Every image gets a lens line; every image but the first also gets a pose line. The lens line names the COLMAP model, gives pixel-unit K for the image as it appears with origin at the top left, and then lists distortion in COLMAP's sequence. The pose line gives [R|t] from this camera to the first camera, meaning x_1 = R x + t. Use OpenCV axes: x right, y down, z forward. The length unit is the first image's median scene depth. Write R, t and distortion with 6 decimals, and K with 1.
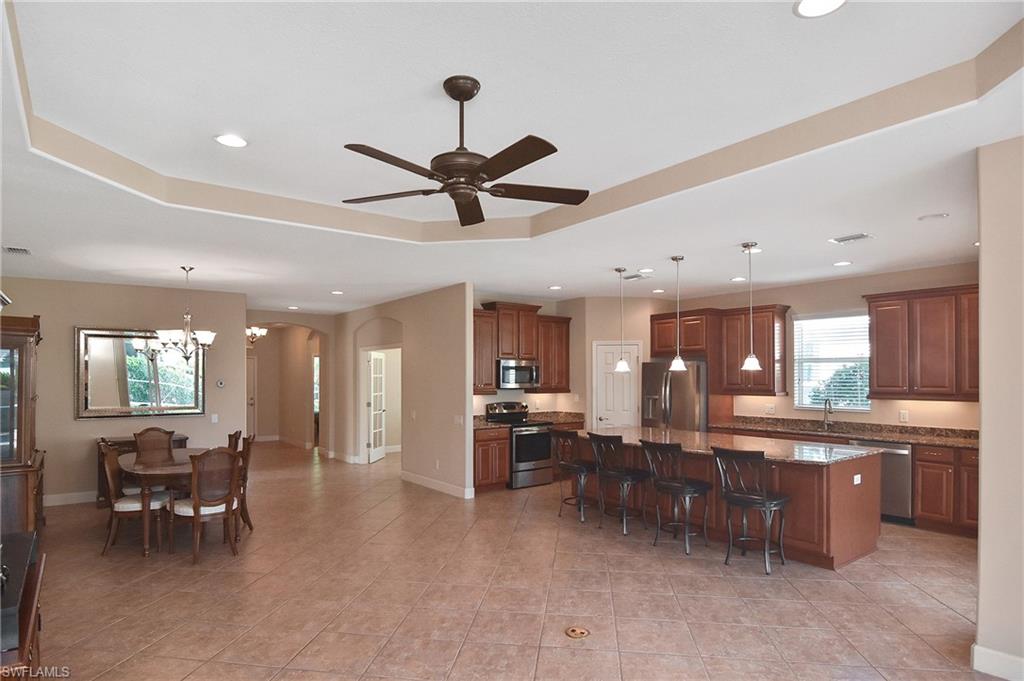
lens RADIAL K [[554.6, 0, 508.1], [0, 554.6, 374.3], [0, 0, 1]] dist [0.001171, -0.025084]
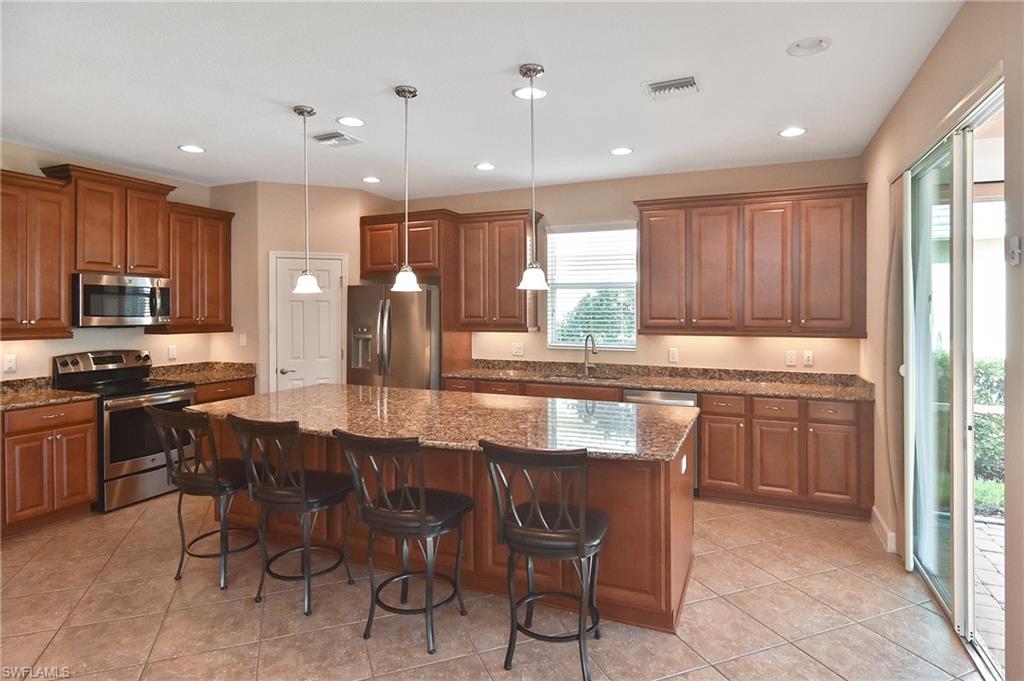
lens RADIAL K [[567.4, 0, 511.1], [0, 567.4, 317.9], [0, 0, 1]] dist [0.000944, 0.000071]
pose [[0.874184, -0.005452, 0.485564, 0.087114], [-0.002980, 0.999858, 0.016591, 0.006726], [-0.485585, -0.015951, 0.874044, 0.325583]]
